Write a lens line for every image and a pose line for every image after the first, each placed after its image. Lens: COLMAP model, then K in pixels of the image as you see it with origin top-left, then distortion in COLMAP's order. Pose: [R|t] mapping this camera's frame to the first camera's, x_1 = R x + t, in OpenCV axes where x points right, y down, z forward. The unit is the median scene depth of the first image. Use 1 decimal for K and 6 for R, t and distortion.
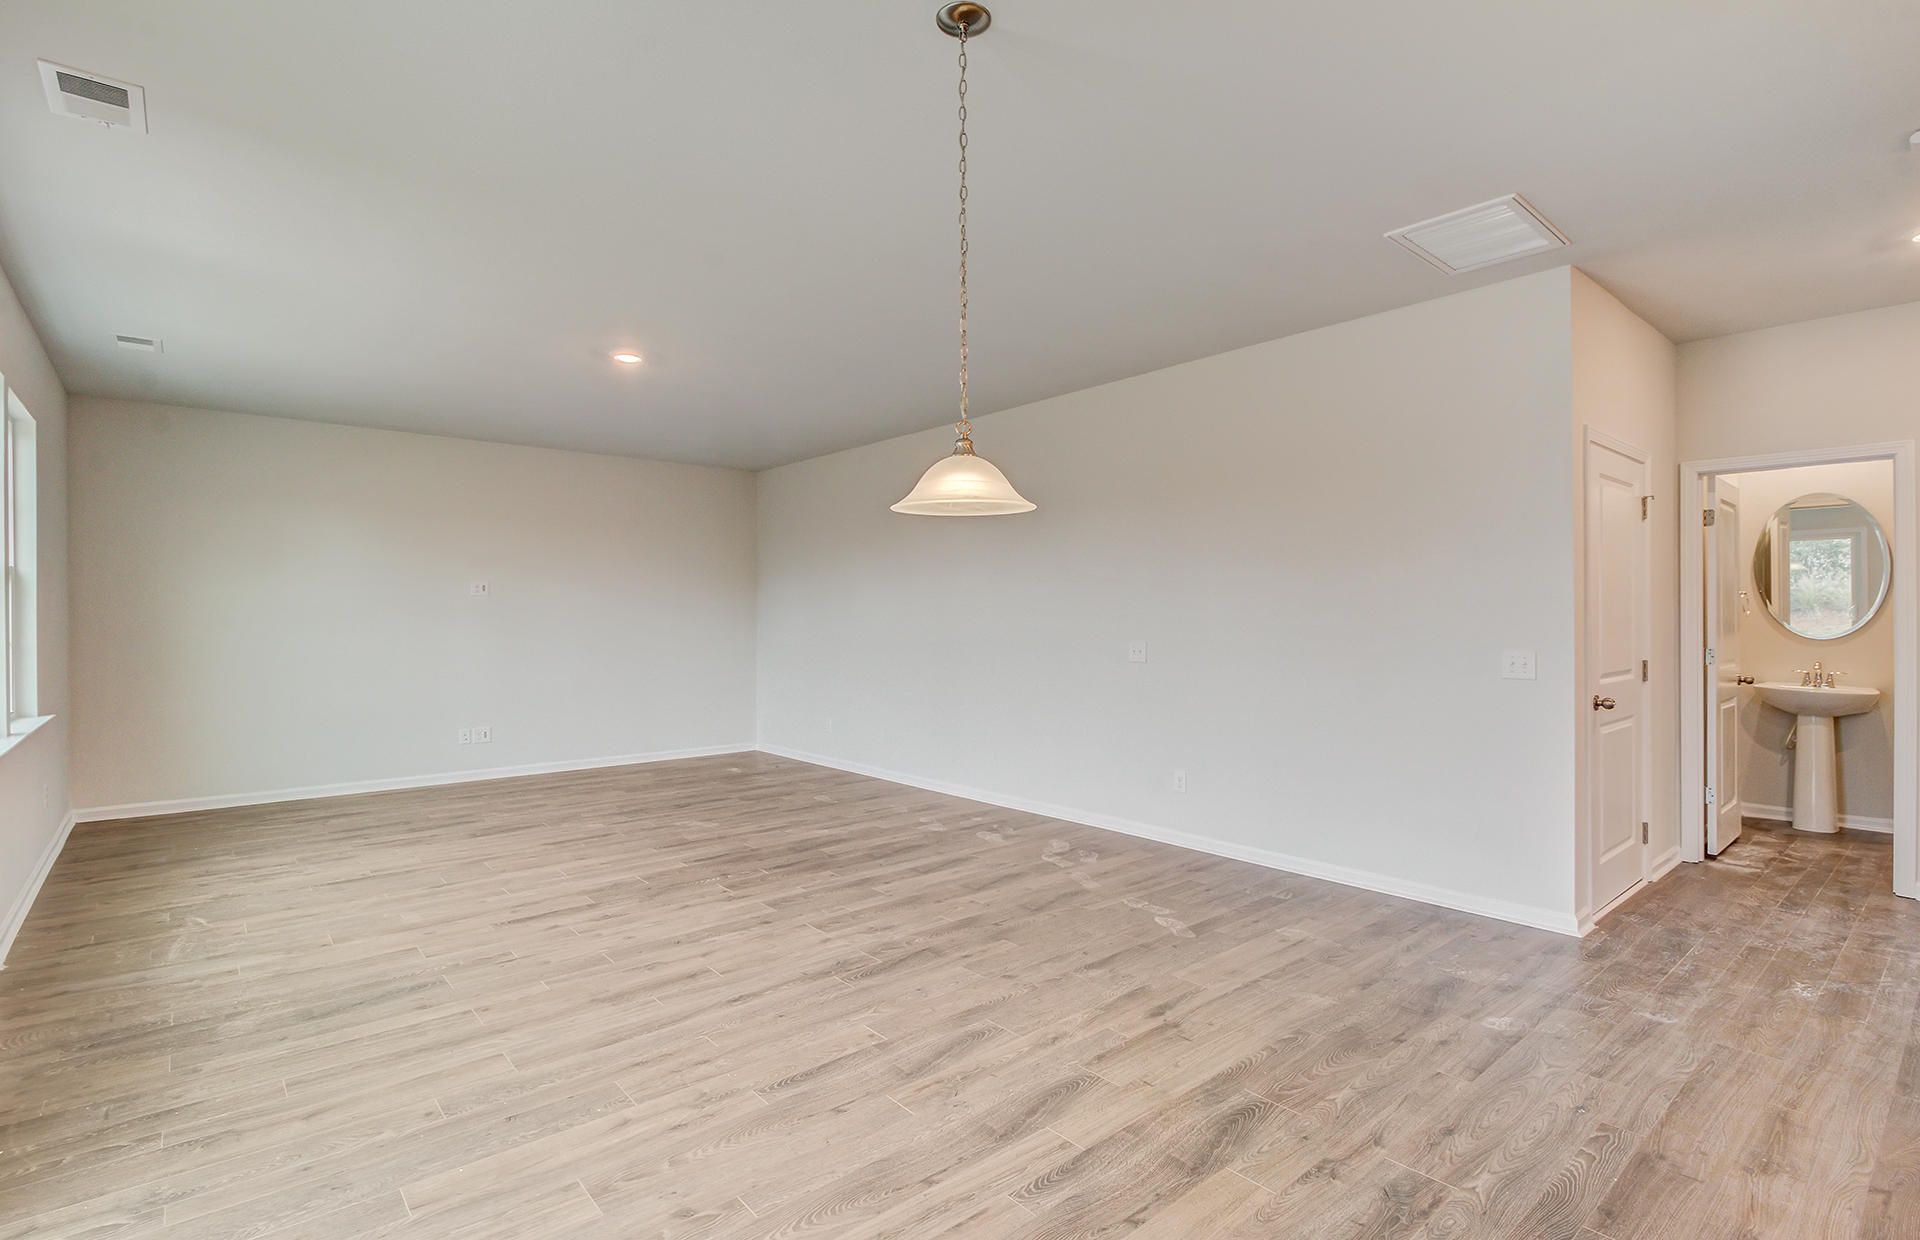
lens RADIAL K [[897.7, 0, 975.5], [0, 897.7, 617.7], [0, 0, 1]] dist [-0.000375, -0.000279]
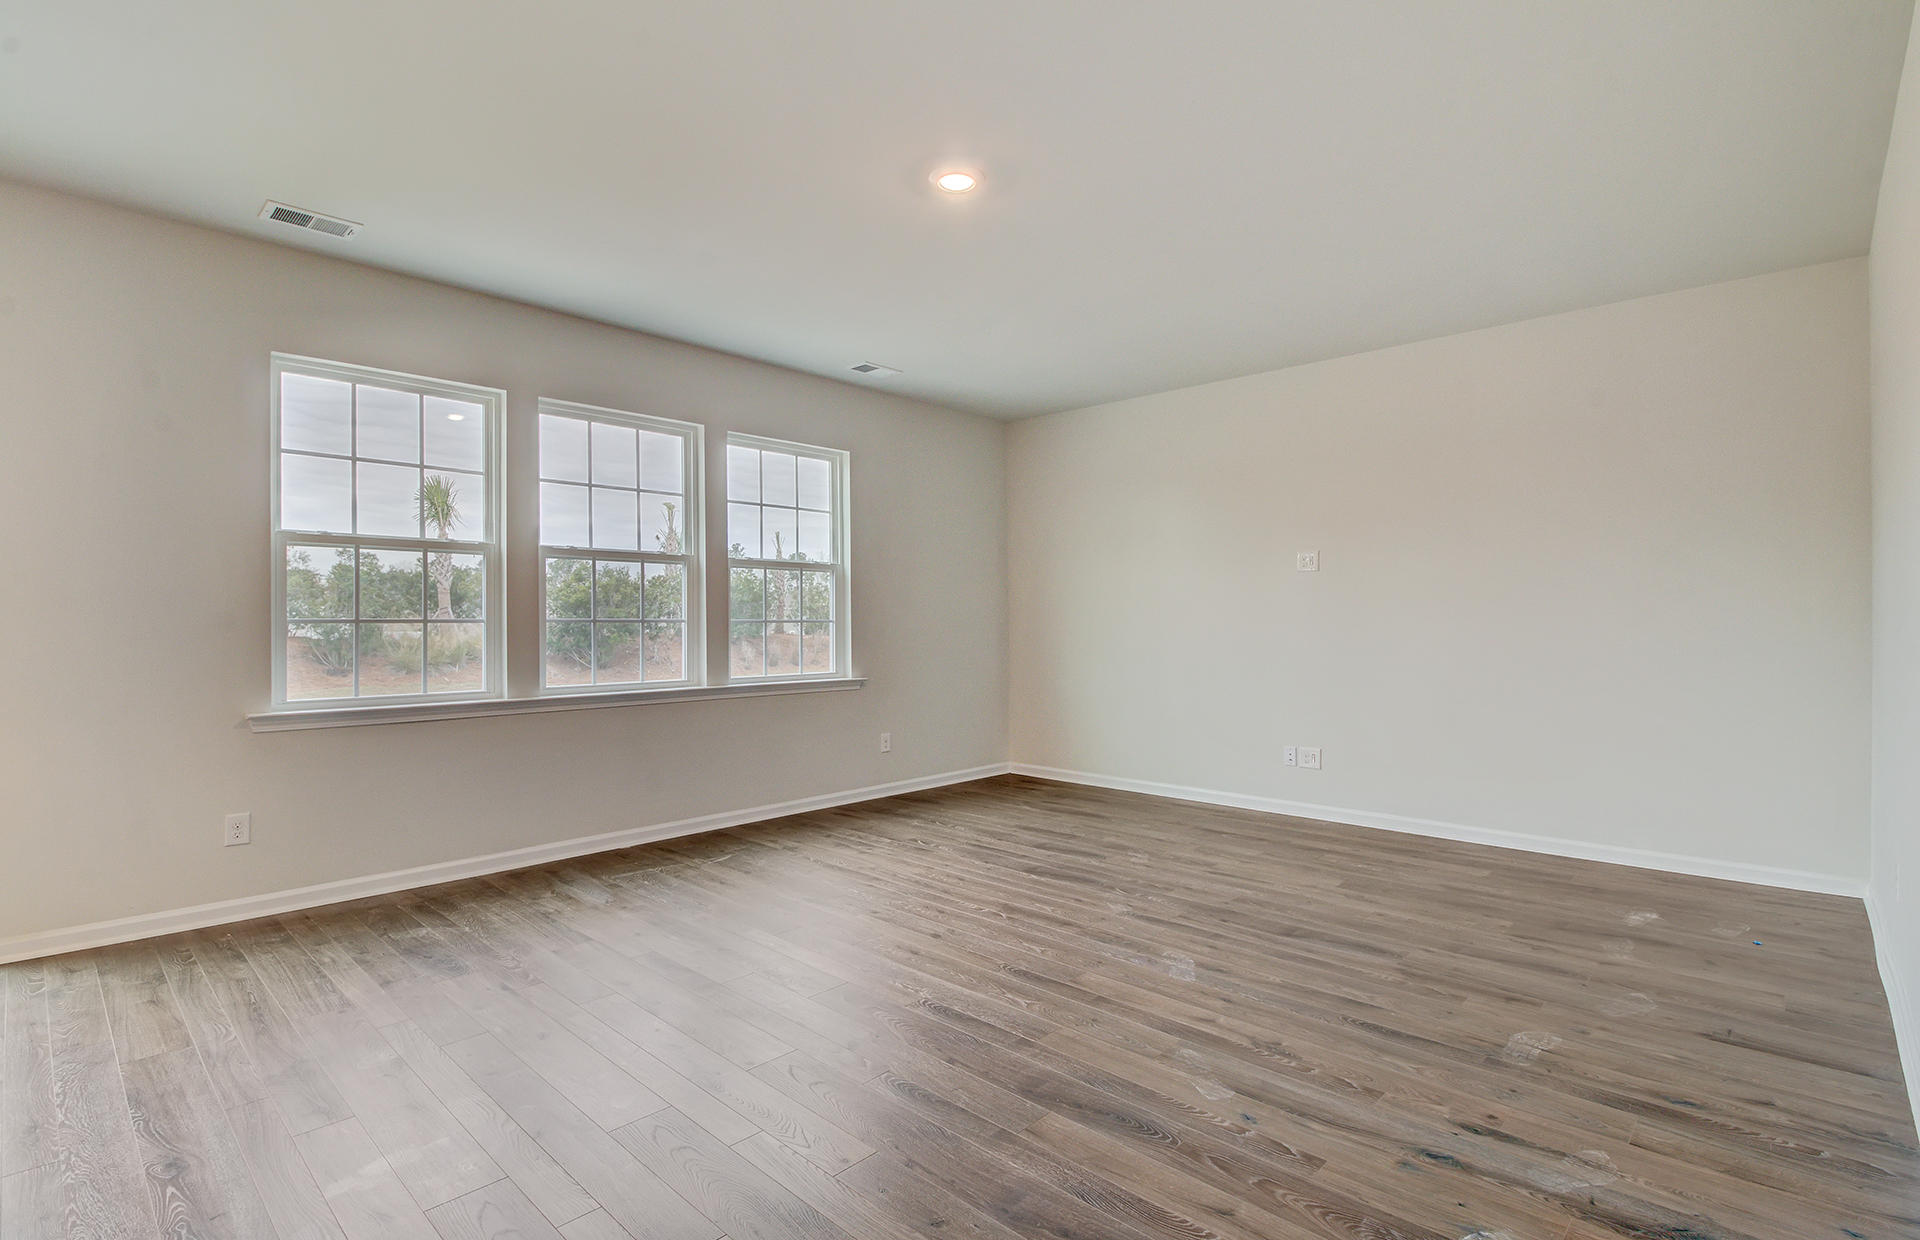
lens RADIAL K [[902.6, 0, 960.0], [0, 902.6, 620.0], [0, 0, 1]] dist [-0.022360, -0.000338]
pose [[0.088968, 0.004939, -0.996022, 0.358686], [0.007830, 0.999953, 0.005658, 0.020018], [0.996004, -0.008302, 0.088926, 1.273186]]
